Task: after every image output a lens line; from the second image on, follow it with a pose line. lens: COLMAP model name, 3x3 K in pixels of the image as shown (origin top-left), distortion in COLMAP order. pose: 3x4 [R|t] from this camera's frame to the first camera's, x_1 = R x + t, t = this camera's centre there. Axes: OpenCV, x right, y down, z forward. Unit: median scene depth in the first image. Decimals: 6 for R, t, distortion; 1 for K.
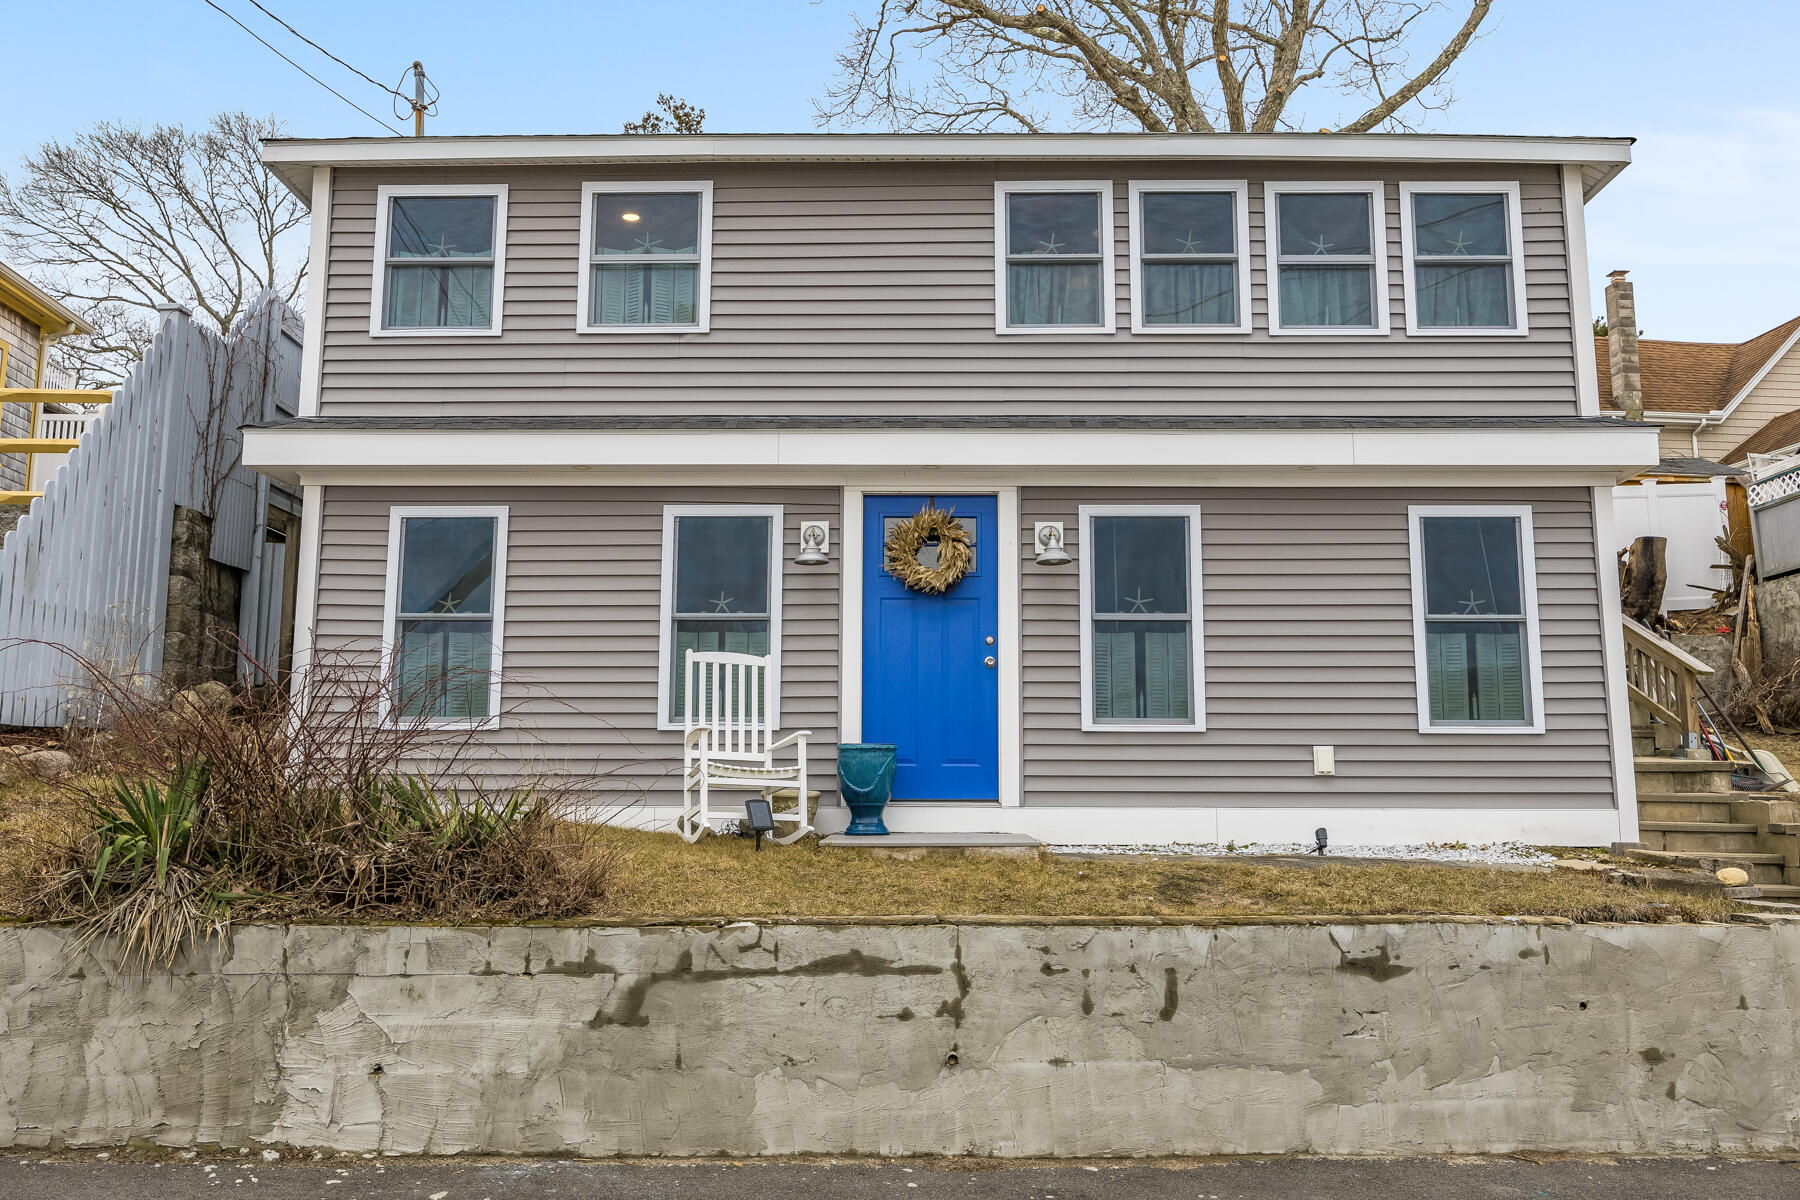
lens RADIAL K [[1458.6, 0, 897.1], [0, 1458.6, 570.8], [0, 0, 1]] dist [0.004329, -0.007351]
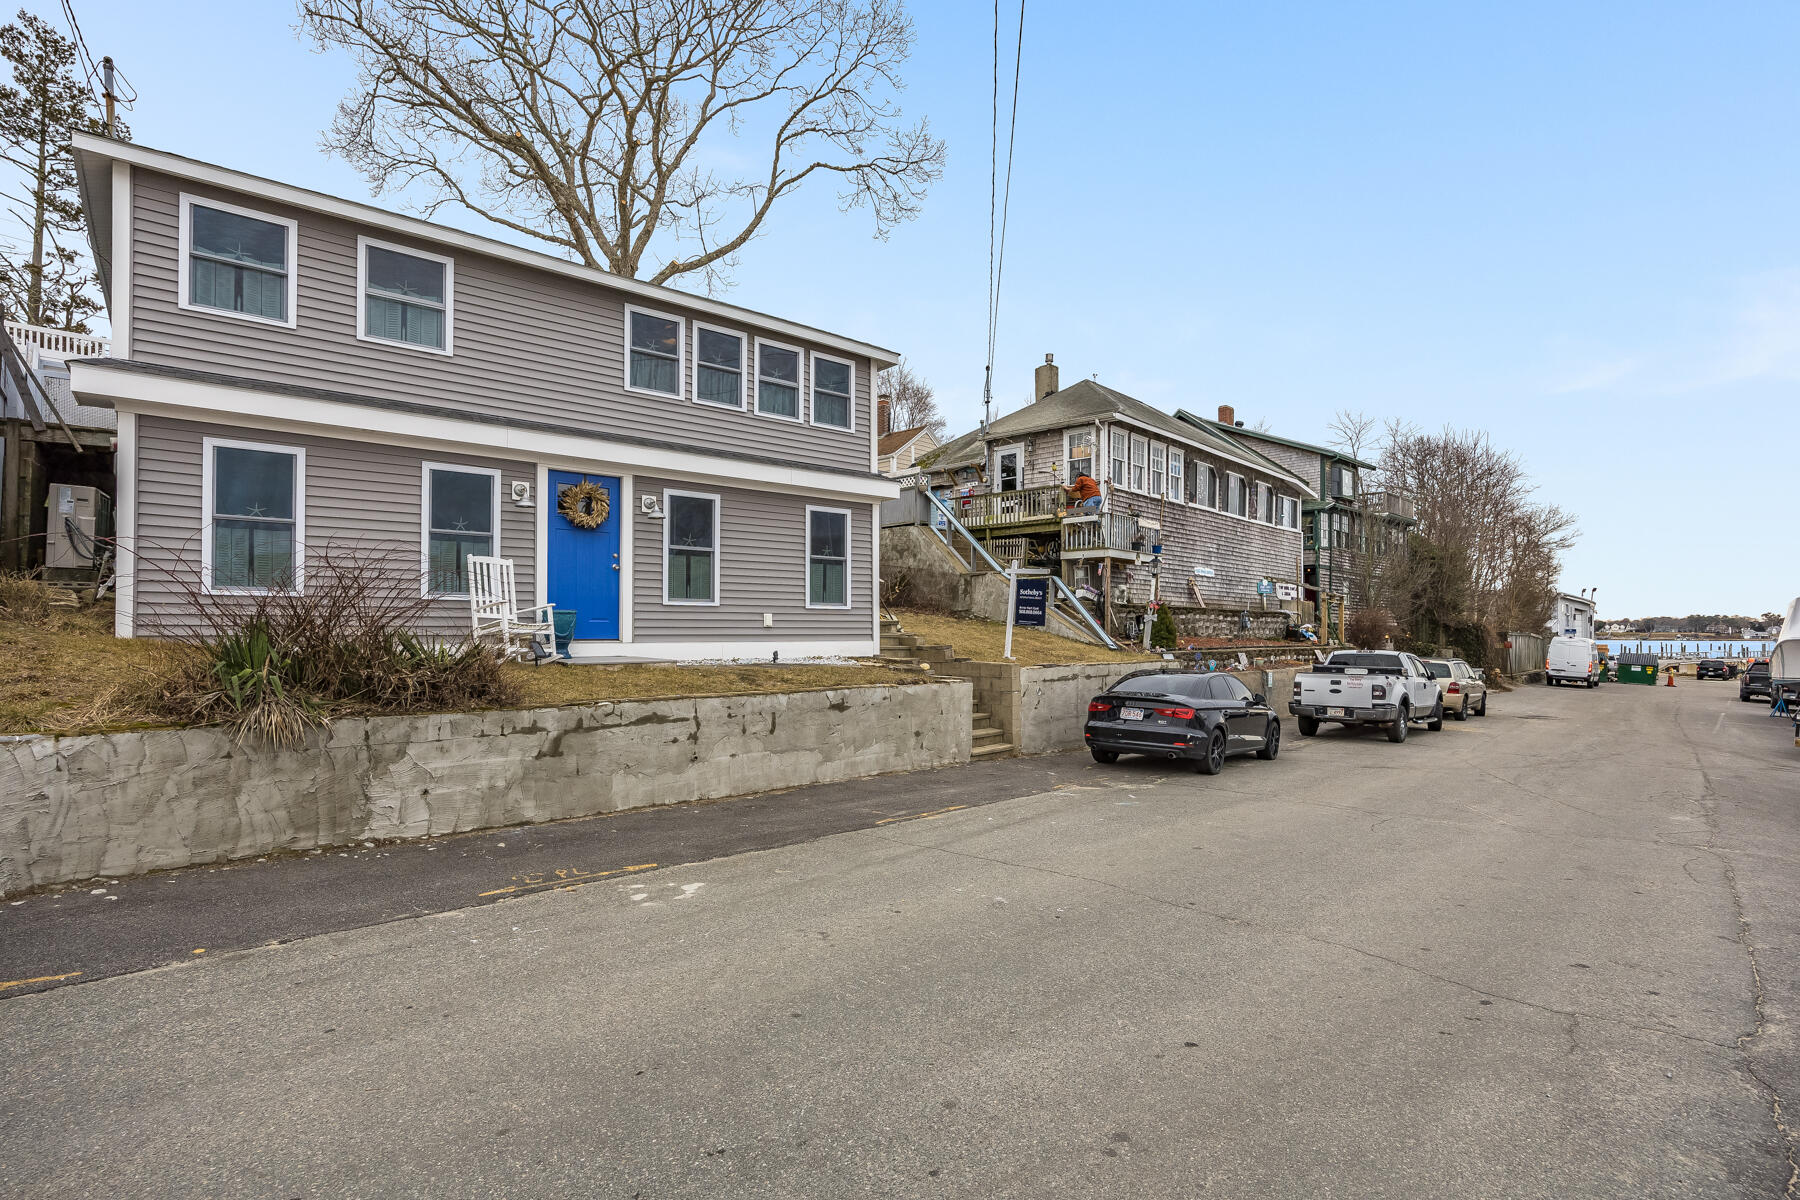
lens RADIAL K [[992.3, 0, 900.0], [0, 992.3, 600.0], [0, 0, 1]] dist [0.001870, -0.000065]
pose [[0.725492, 0.017996, 0.687995, -0.574256], [-0.104494, 0.990949, 0.084269, -0.043711], [-0.680251, -0.133028, 0.720806, -0.188305]]
